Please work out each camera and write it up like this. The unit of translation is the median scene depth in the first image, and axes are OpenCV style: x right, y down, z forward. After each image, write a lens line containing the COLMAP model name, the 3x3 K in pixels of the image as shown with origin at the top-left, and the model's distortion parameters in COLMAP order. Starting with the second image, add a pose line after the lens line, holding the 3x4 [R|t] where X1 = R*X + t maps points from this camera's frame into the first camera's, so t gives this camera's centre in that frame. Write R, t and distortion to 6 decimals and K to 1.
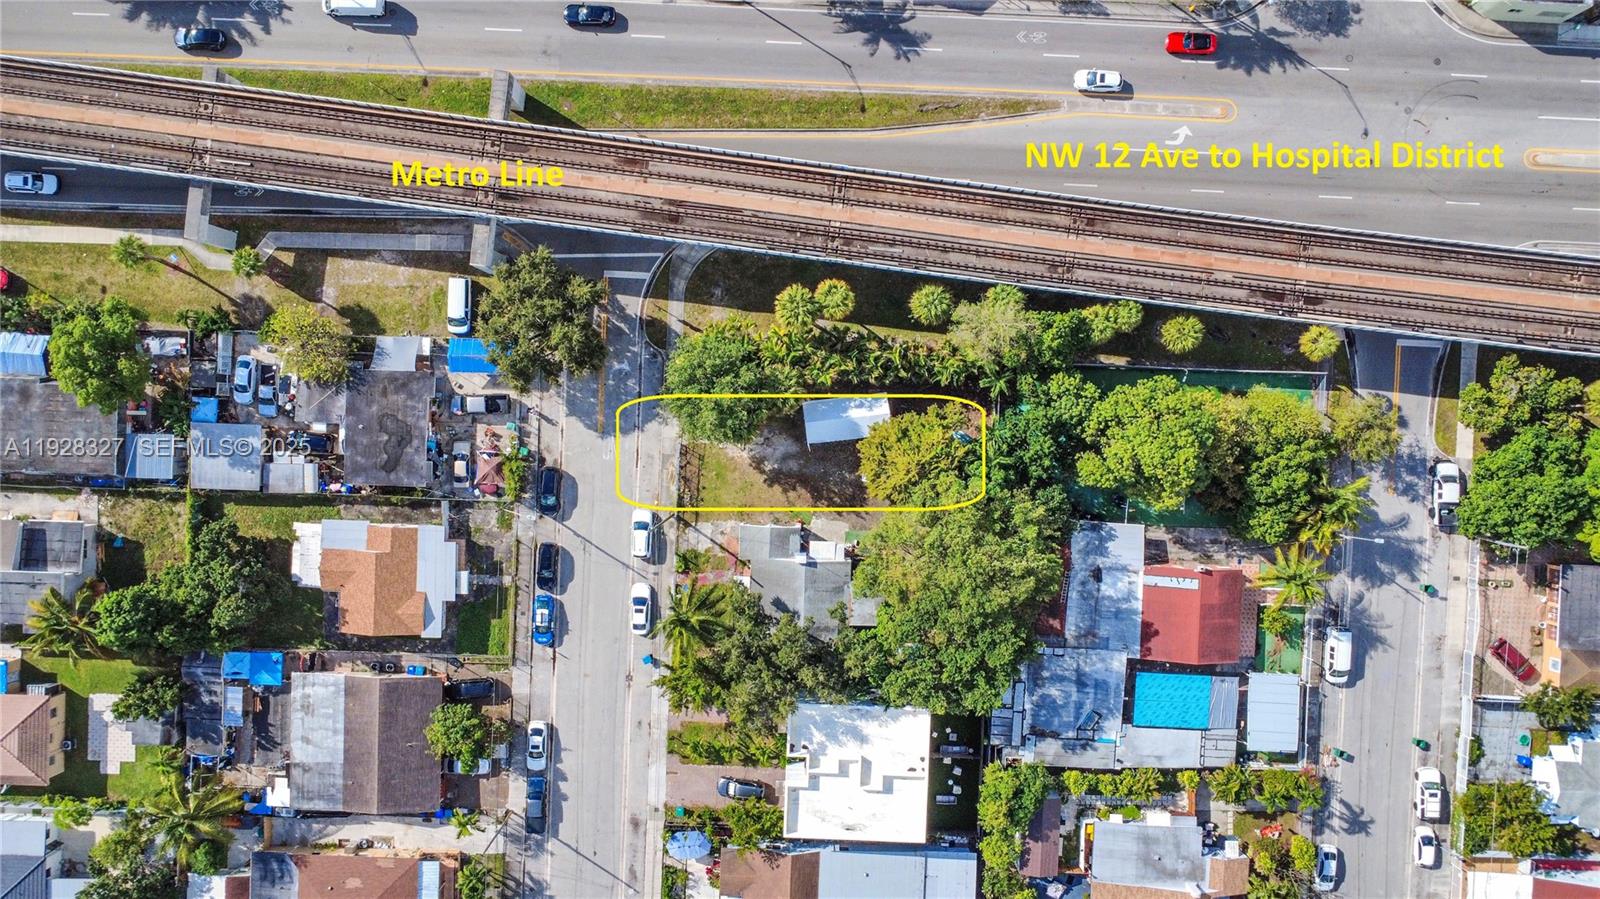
lens RADIAL K [[1126.9, 0, 795.4], [0, 1126.9, 447.4], [0, 0, 1]] dist [-0.002931, -0.007246]
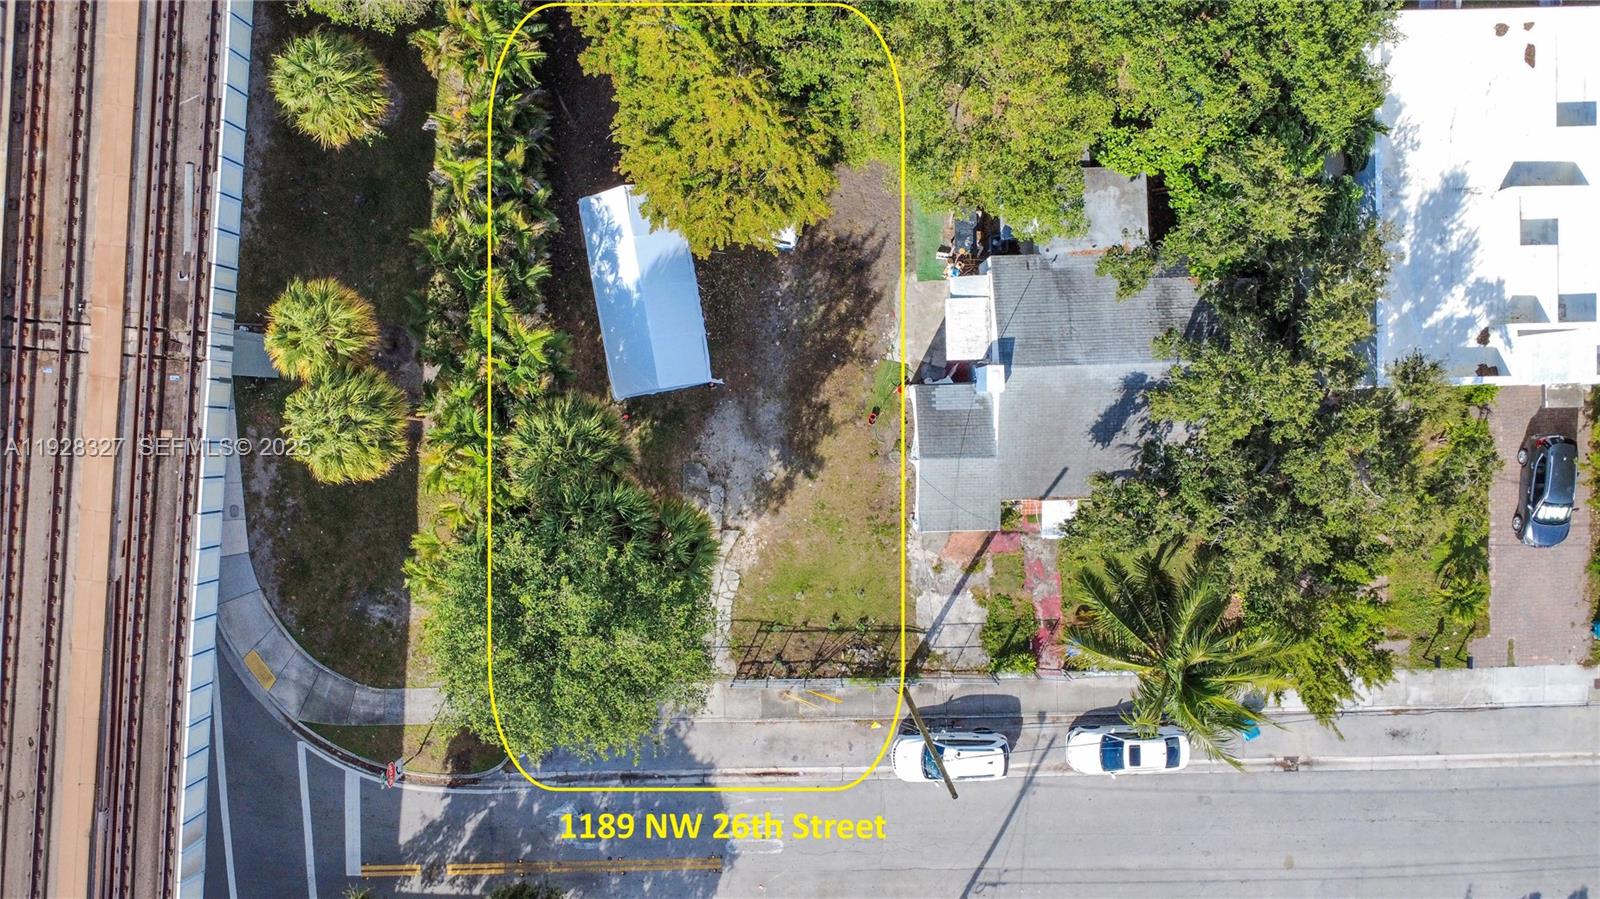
lens RADIAL K [[1126.9, 0, 801.2], [0, 1126.9, 442.5], [0, 0, 1]] dist [-0.002931, -0.007246]
pose [[-0.059802, -0.998015, -0.019721, -0.005755], [0.997661, -0.059102, -0.034356, 0.042623], [0.033122, -0.021729, 0.999215, 0.586187]]
